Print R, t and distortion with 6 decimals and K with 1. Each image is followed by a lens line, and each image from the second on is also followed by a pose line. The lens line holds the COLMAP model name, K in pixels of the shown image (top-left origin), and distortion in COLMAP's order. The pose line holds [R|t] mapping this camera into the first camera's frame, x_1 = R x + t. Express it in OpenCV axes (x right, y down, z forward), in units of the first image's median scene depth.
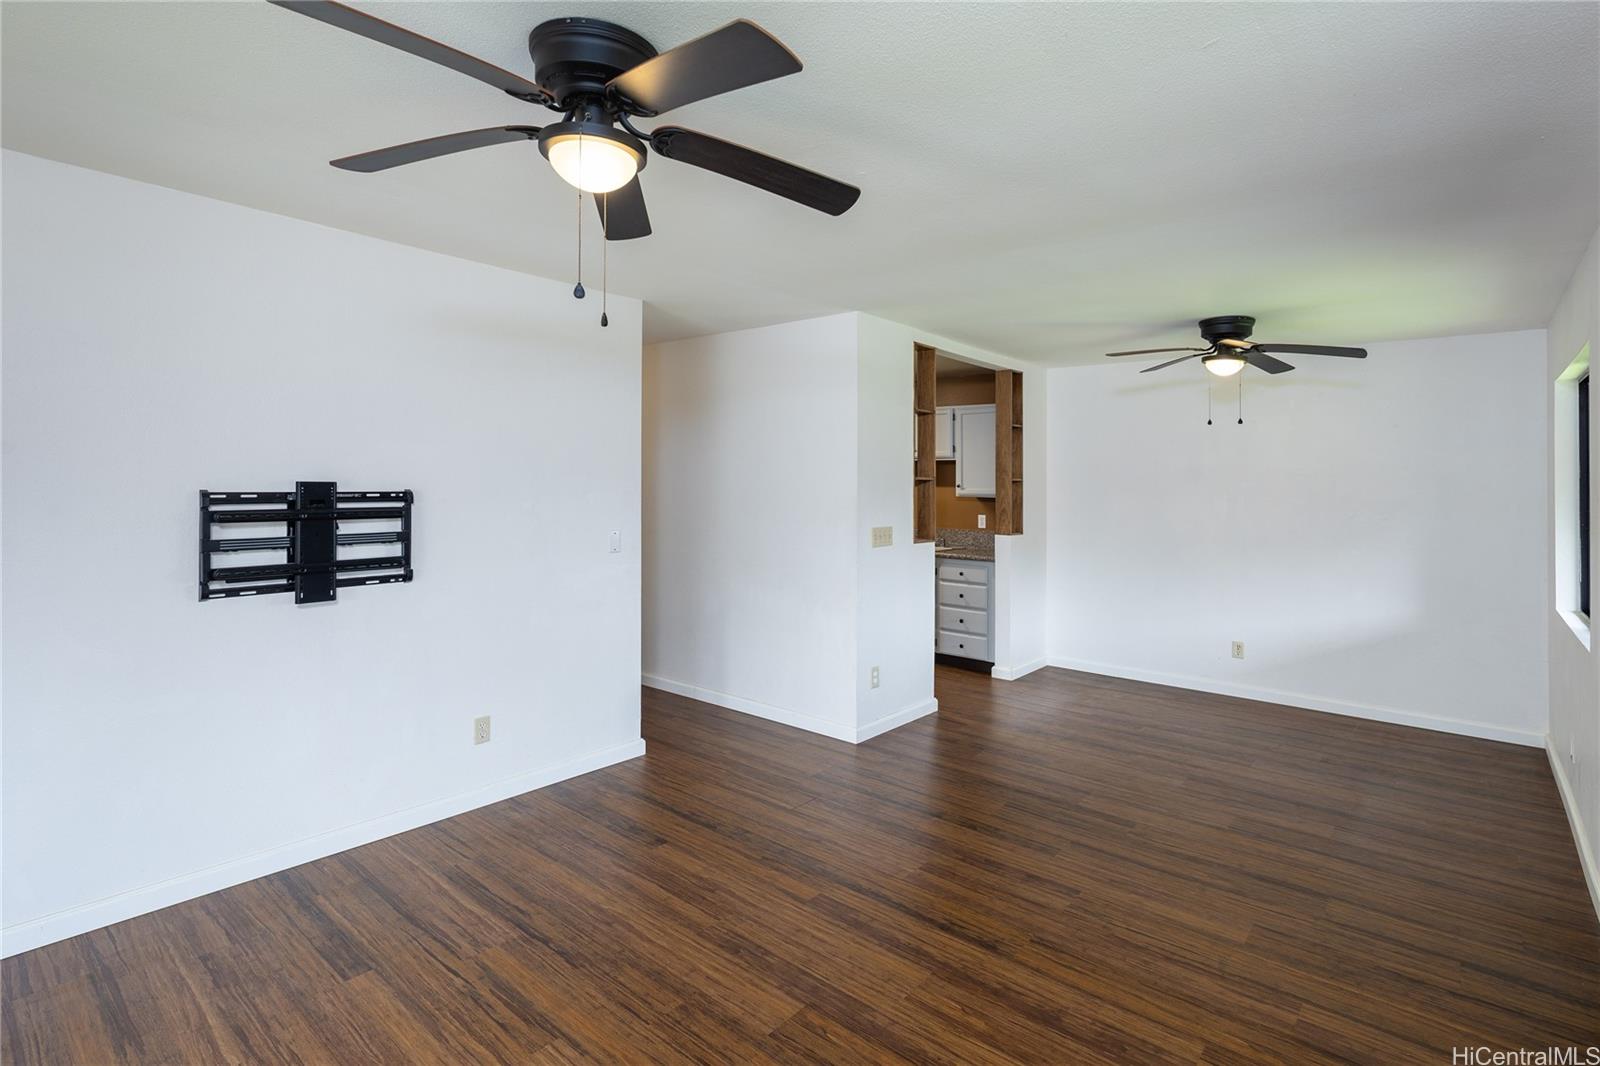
lens RADIAL K [[778.2, 0, 804.1], [0, 778.2, 464.8], [0, 0, 1]] dist [0.005729, -0.005037]
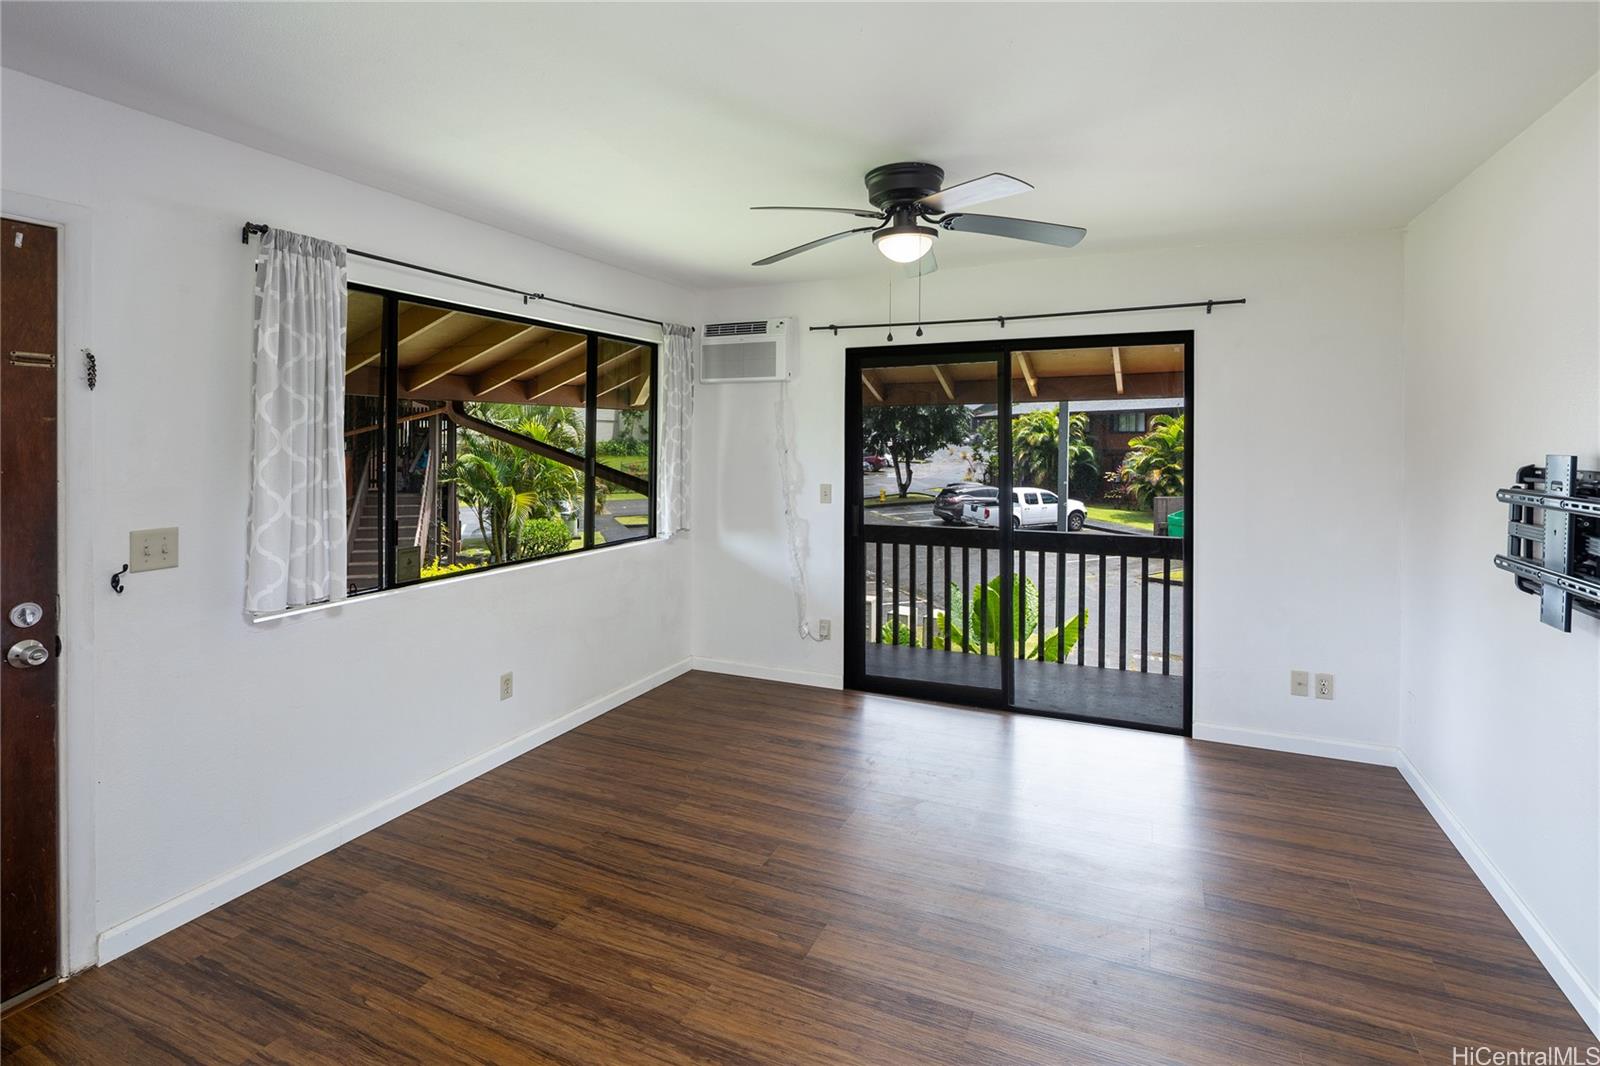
lens RADIAL K [[778.2, 0, 810.9], [0, 778.2, 450.1], [0, 0, 1]] dist [0.005729, -0.005037]
pose [[-0.958434, -0.010926, -0.285105, 0.157516], [-0.007533, 0.999887, -0.012993, 0.022230], [0.285214, -0.010305, -0.958408, 1.059773]]
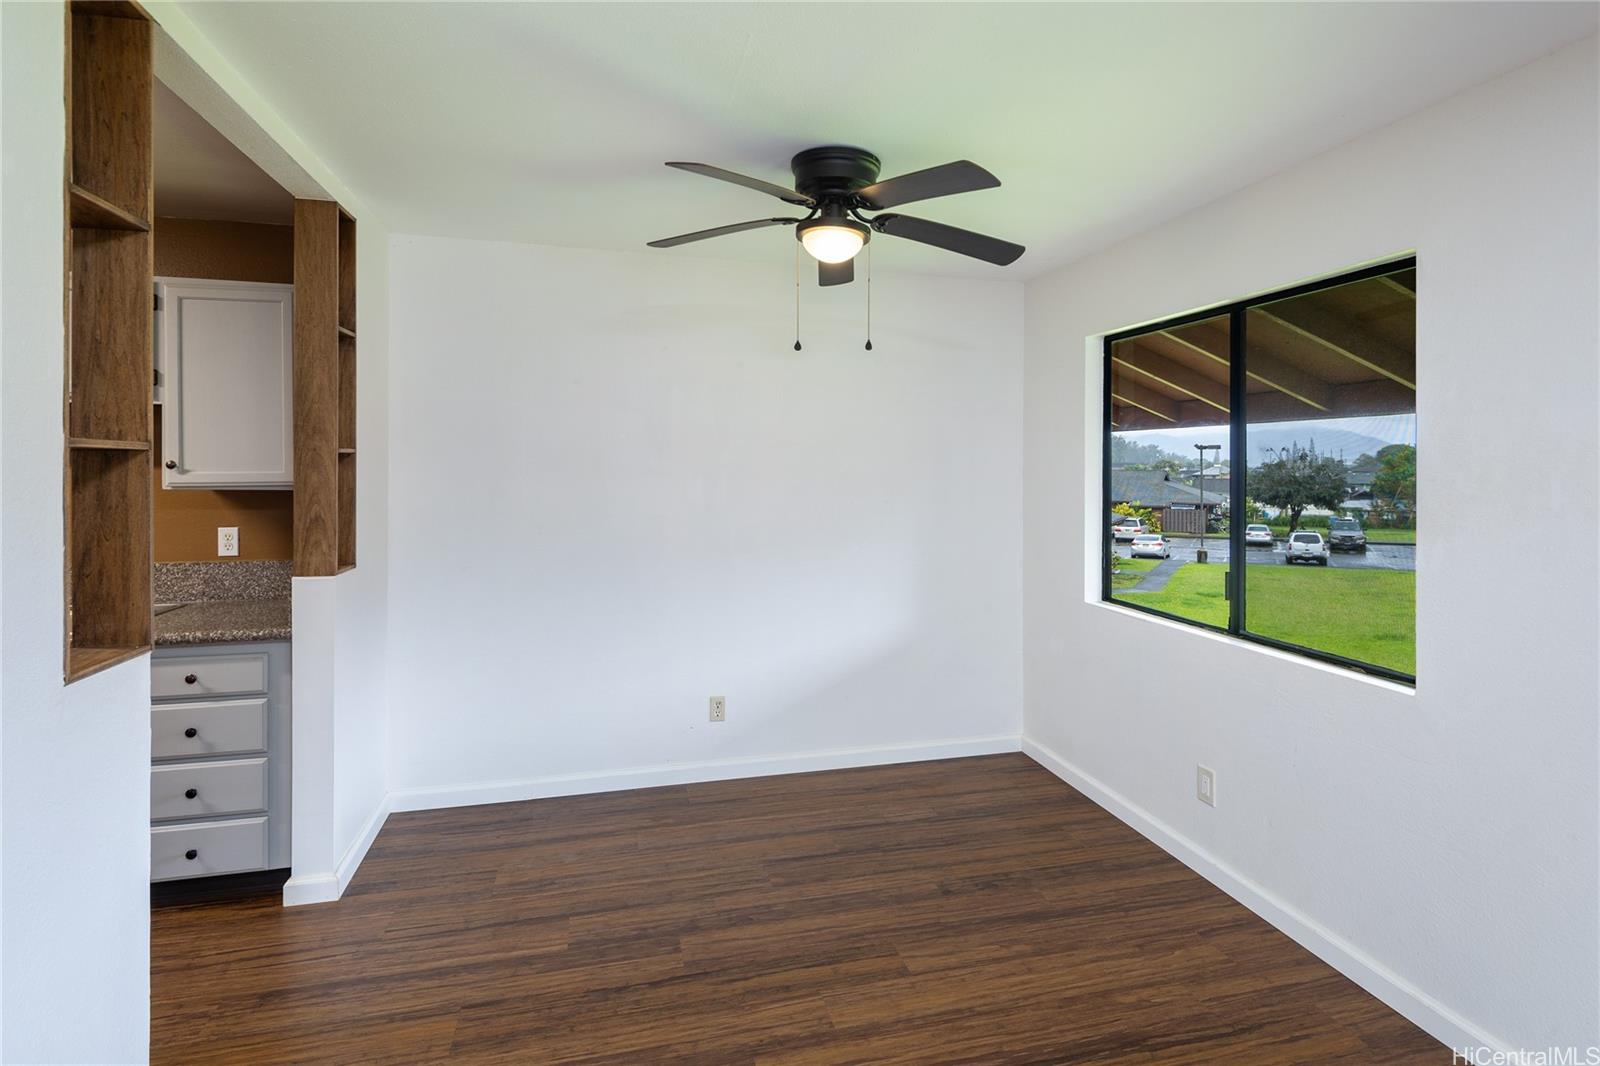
lens RADIAL K [[778.2, 0, 800.5], [0, 778.2, 468.1], [0, 0, 1]] dist [0.005729, -0.005037]
pose [[0.580612, -0.012577, 0.814083, 0.083268], [-0.018158, 0.999432, 0.028391, 0.016618], [-0.813978, -0.031267, 0.580054, 0.757770]]
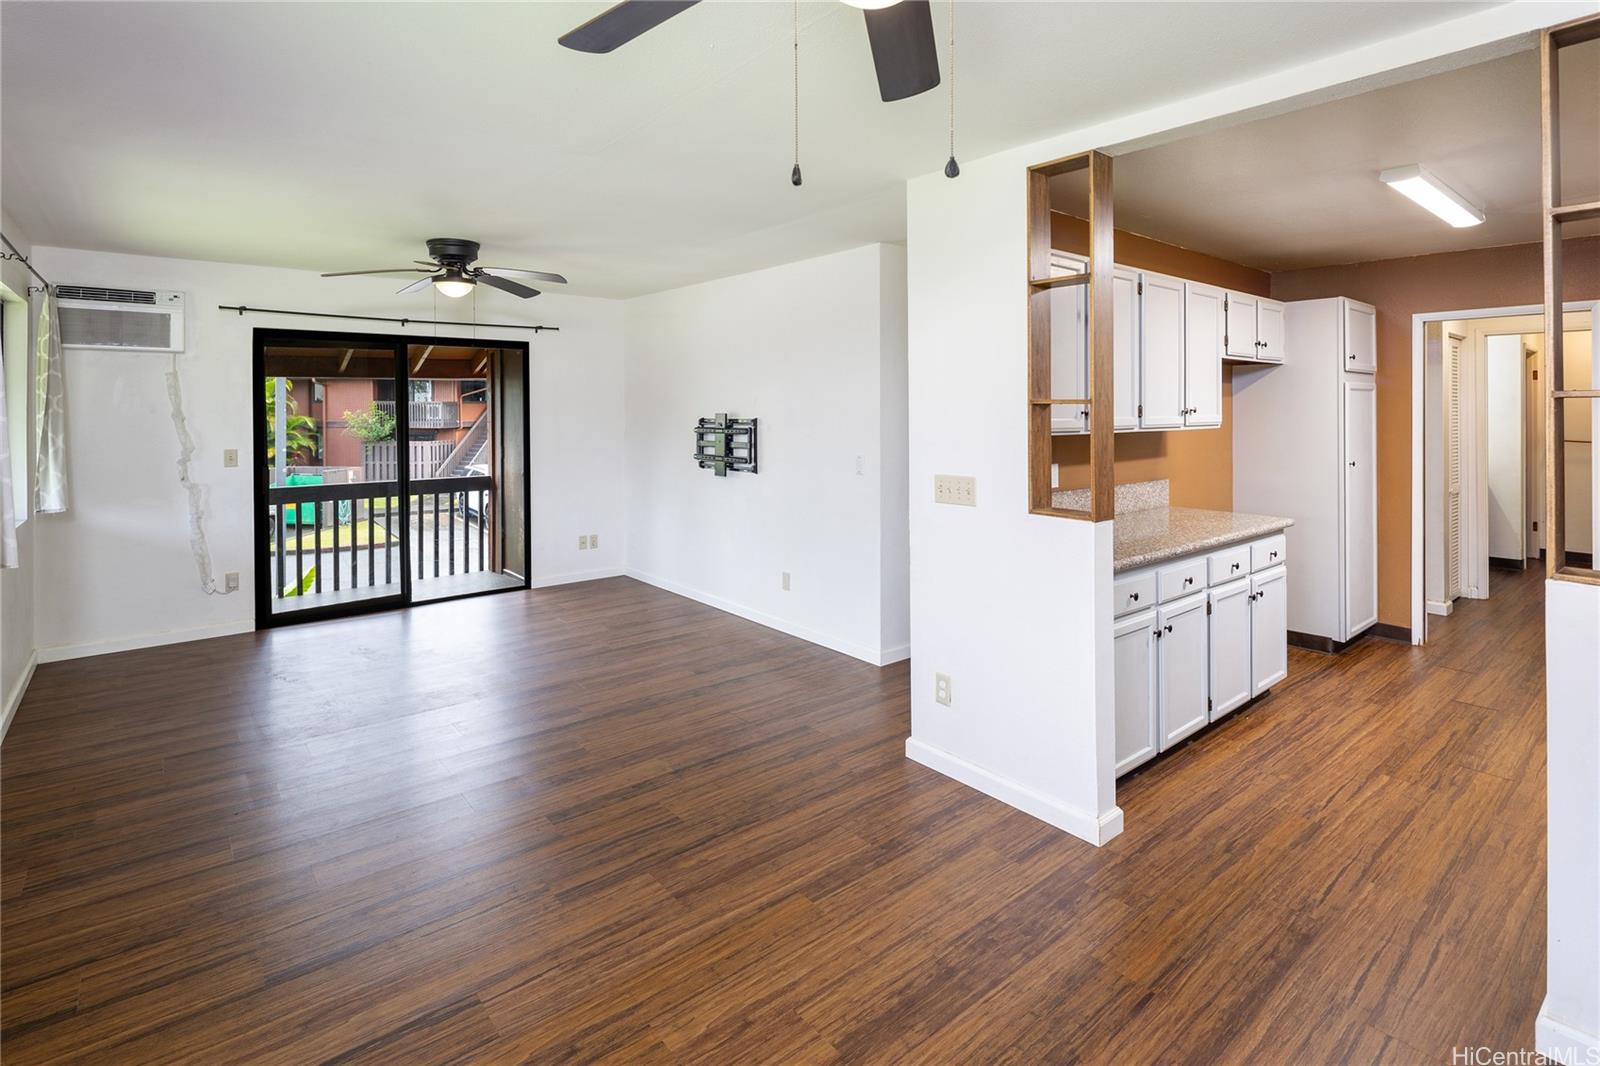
lens RADIAL K [[778.2, 0, 801.9], [0, 778.2, 411.6], [0, 0, 1]] dist [0.005729, -0.005037]
pose [[-0.173736, -0.007876, -0.984761, 0.874616], [0.023481, 0.999651, -0.012138, 0.032804], [0.984512, -0.025232, -0.173490, 1.095793]]
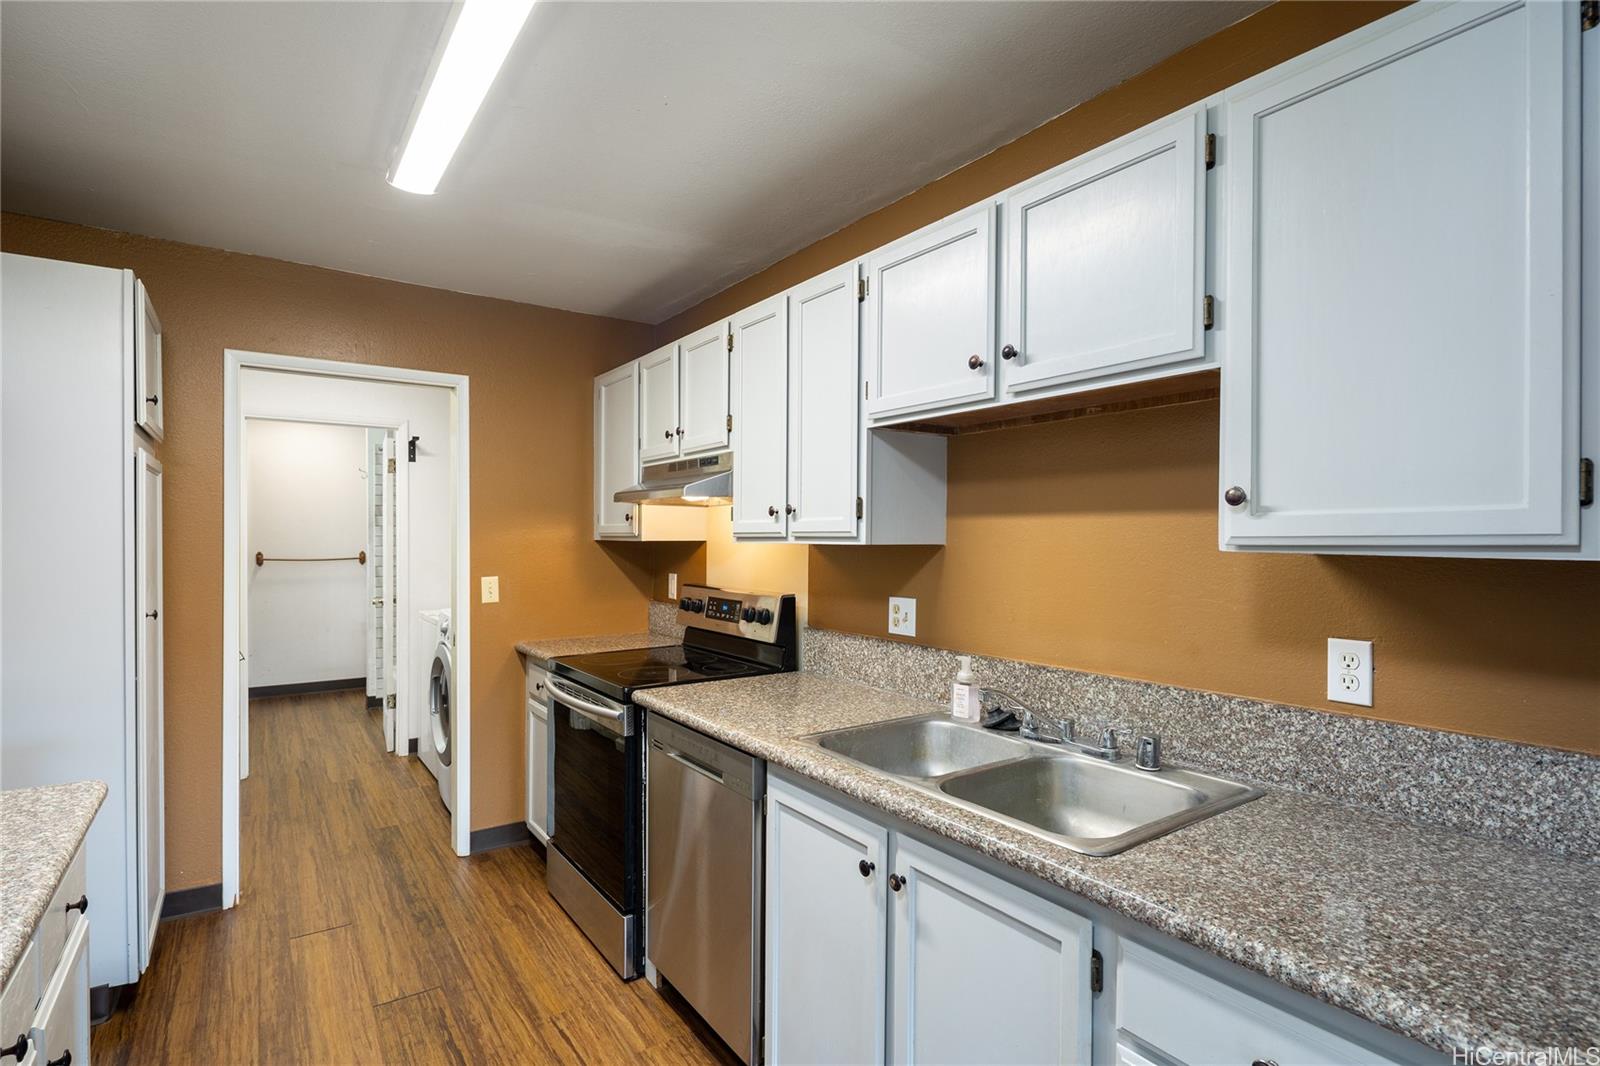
lens RADIAL K [[778.2, 0, 818.5], [0, 778.2, 544.1], [0, 0, 1]] dist [0.005729, -0.005037]
pose [[0.969751, -0.002690, -0.244082, 0.232512], [0.010749, 0.999440, 0.031694, 0.049874], [0.243860, -0.033359, 0.969237, 1.257181]]
